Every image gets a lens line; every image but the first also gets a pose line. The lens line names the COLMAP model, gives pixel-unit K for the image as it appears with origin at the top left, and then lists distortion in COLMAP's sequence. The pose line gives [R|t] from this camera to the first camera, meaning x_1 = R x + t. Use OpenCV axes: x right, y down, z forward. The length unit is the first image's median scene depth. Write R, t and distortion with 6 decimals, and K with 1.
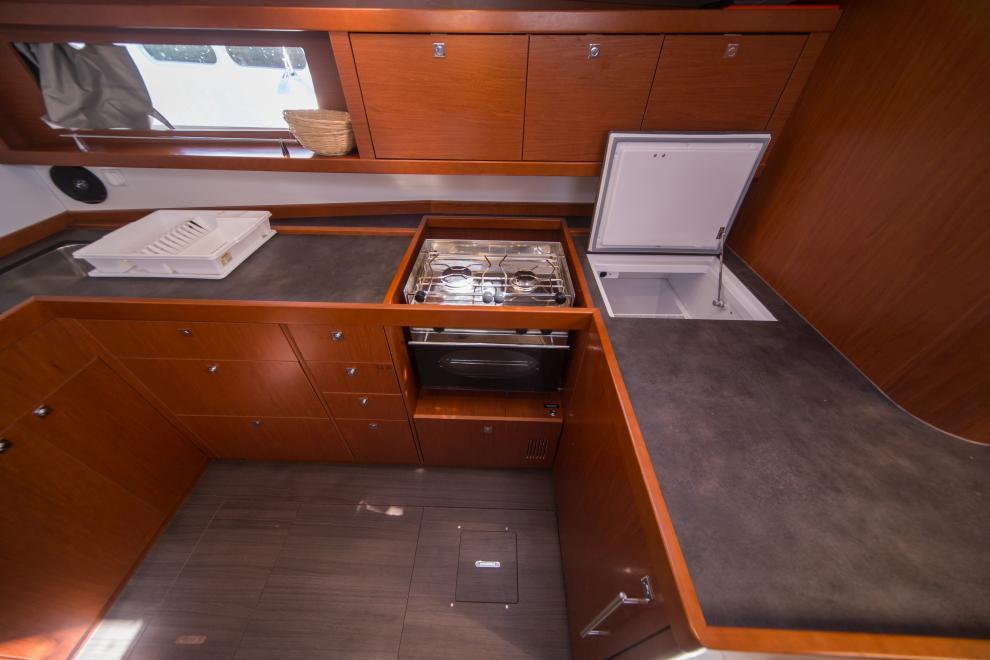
lens RADIAL K [[335.7, 0, 494.8], [0, 335.7, 327.3], [0, 0, 1]] dist [0.010130, -0.001789]
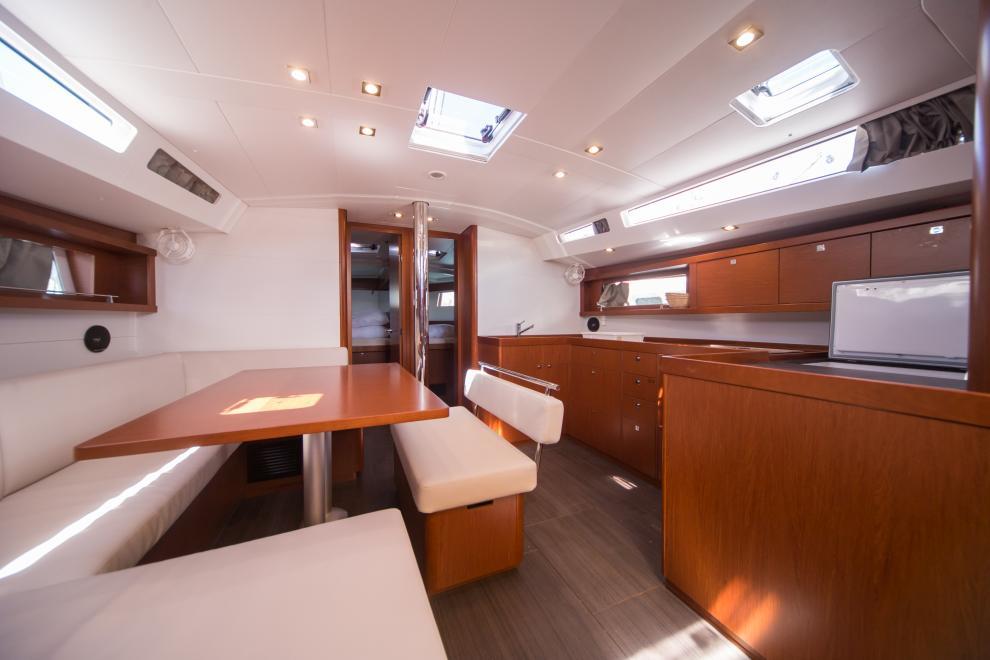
lens RADIAL K [[335.7, 0, 494.8], [0, 335.7, 327.3], [0, 0, 1]] dist [0.010130, -0.001789]
pose [[0.424764, 0.007004, -0.905277, 1.038126], [-0.591433, 0.759225, -0.271632, 0.930219], [0.685407, 0.650791, 0.326634, -0.484799]]
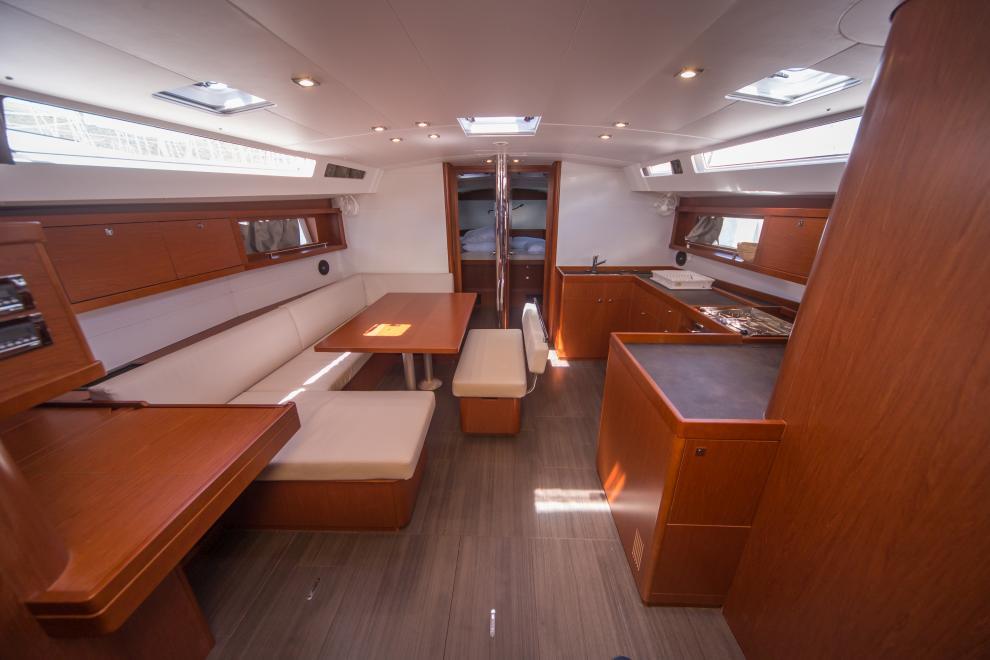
lens RADIAL K [[335.7, 0, 494.8], [0, 335.7, 327.3], [0, 0, 1]] dist [0.010130, -0.001789]
pose [[-0.004329, 0.339852, -0.940469, 1.701374], [-0.653028, 0.711290, 0.260041, 0.272502], [0.757322, 0.615278, 0.218854, -0.416969]]
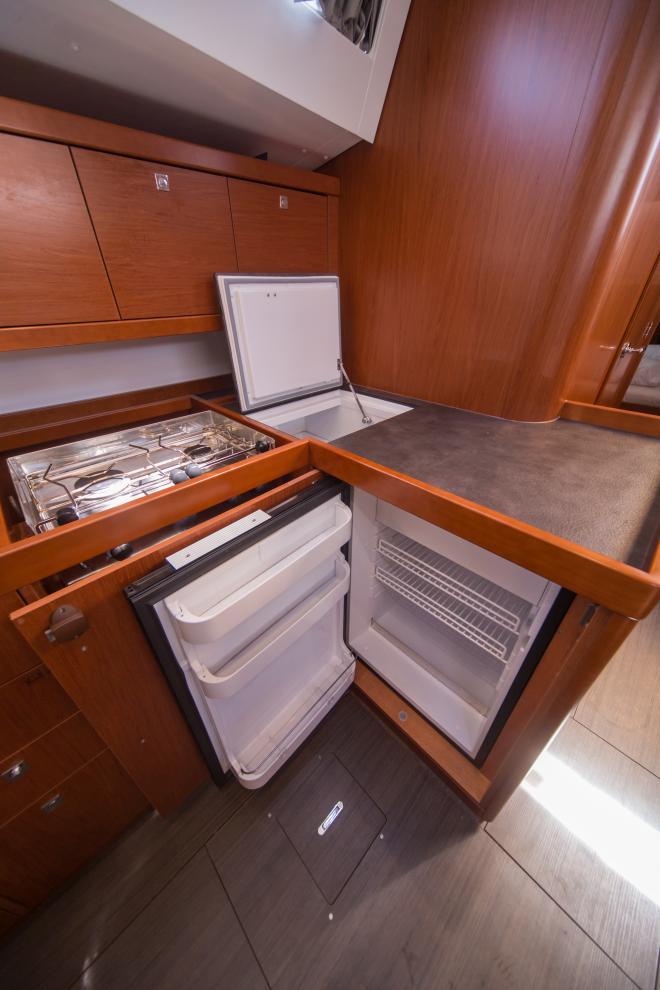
lens RADIAL K [[335.7, 0, 330.0], [0, 335.7, 495.0], [0, 0, 1]] dist [0.010130, -0.001789]
pose [[0.699821, -0.395854, 0.594601, -0.206561], [0.481720, 0.876173, 0.016345, 0.076447], [-0.527444, 0.274993, 0.803855, 0.236604]]
